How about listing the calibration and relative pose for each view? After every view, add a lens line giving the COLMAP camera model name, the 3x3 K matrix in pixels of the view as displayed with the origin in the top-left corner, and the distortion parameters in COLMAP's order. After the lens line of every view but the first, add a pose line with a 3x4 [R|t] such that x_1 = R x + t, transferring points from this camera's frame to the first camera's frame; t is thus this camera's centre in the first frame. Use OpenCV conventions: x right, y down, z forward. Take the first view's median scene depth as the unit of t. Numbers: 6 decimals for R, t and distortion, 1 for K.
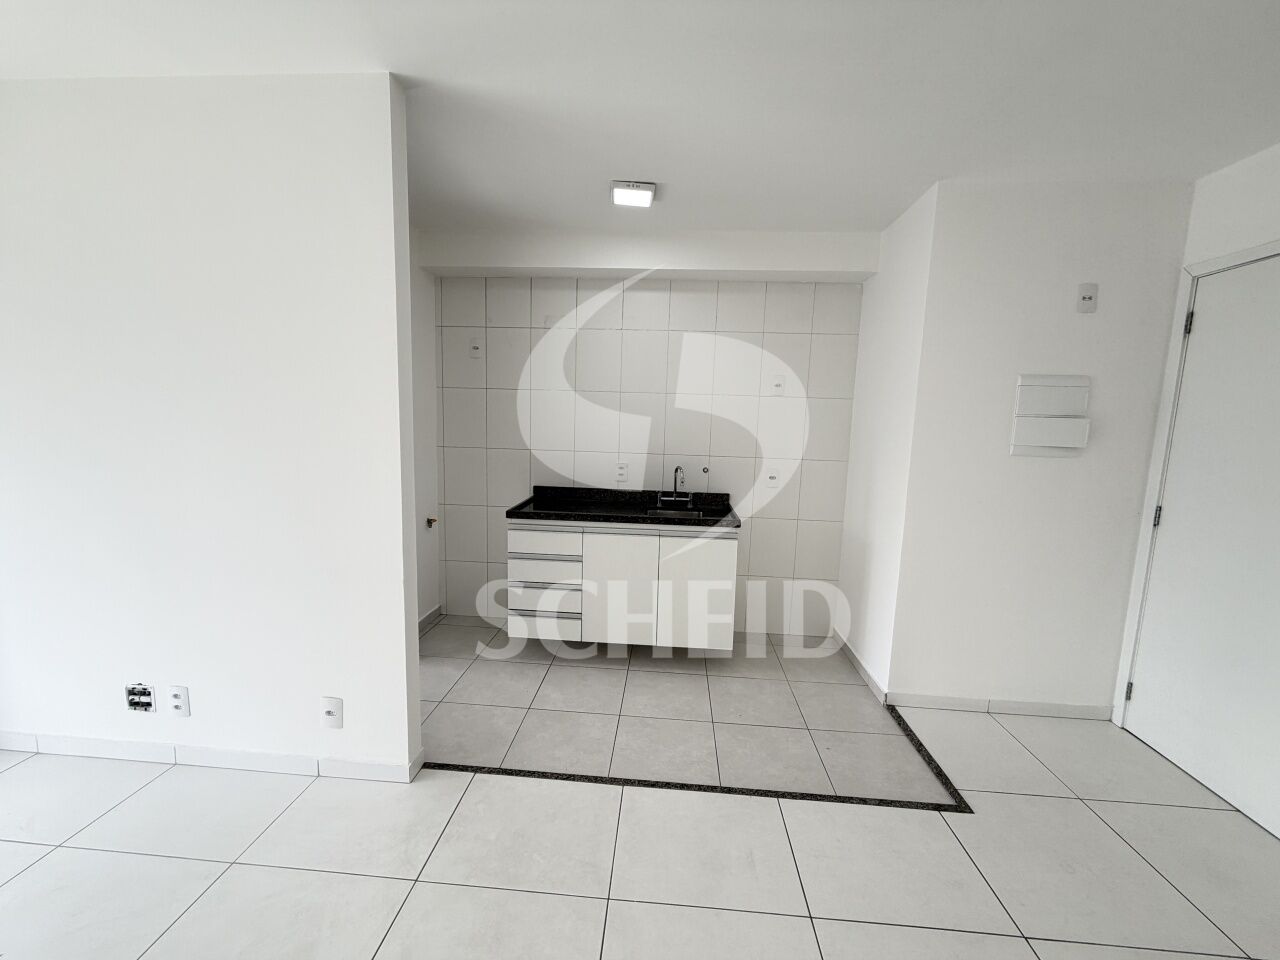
lens RADIAL K [[506.6, 0, 637.9], [0, 506.6, 482.3], [0, 0, 1]] dist [0.001180, 0.000418]
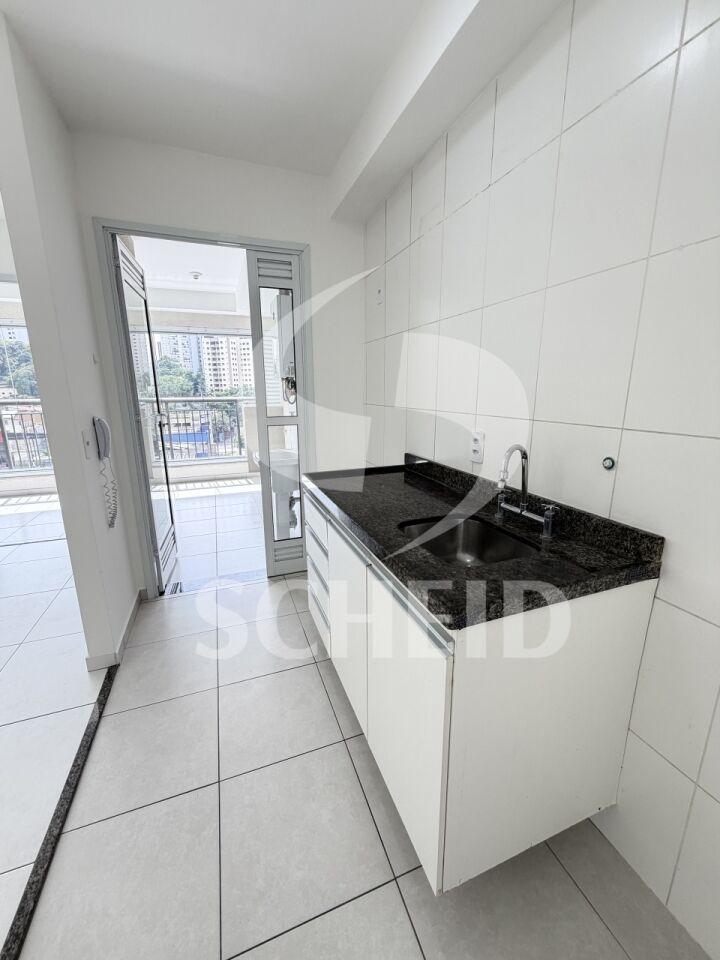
lens RADIAL K [[380.0, 0, 354.9], [0, 380.0, 480.7], [0, 0, 1]] dist [0.001180, 0.000418]
pose [[0.430713, 0.193115, -0.881585, 0.318940], [-0.097650, 0.981075, 0.167201, -0.042000], [0.897190, 0.014071, 0.441420, 0.697295]]
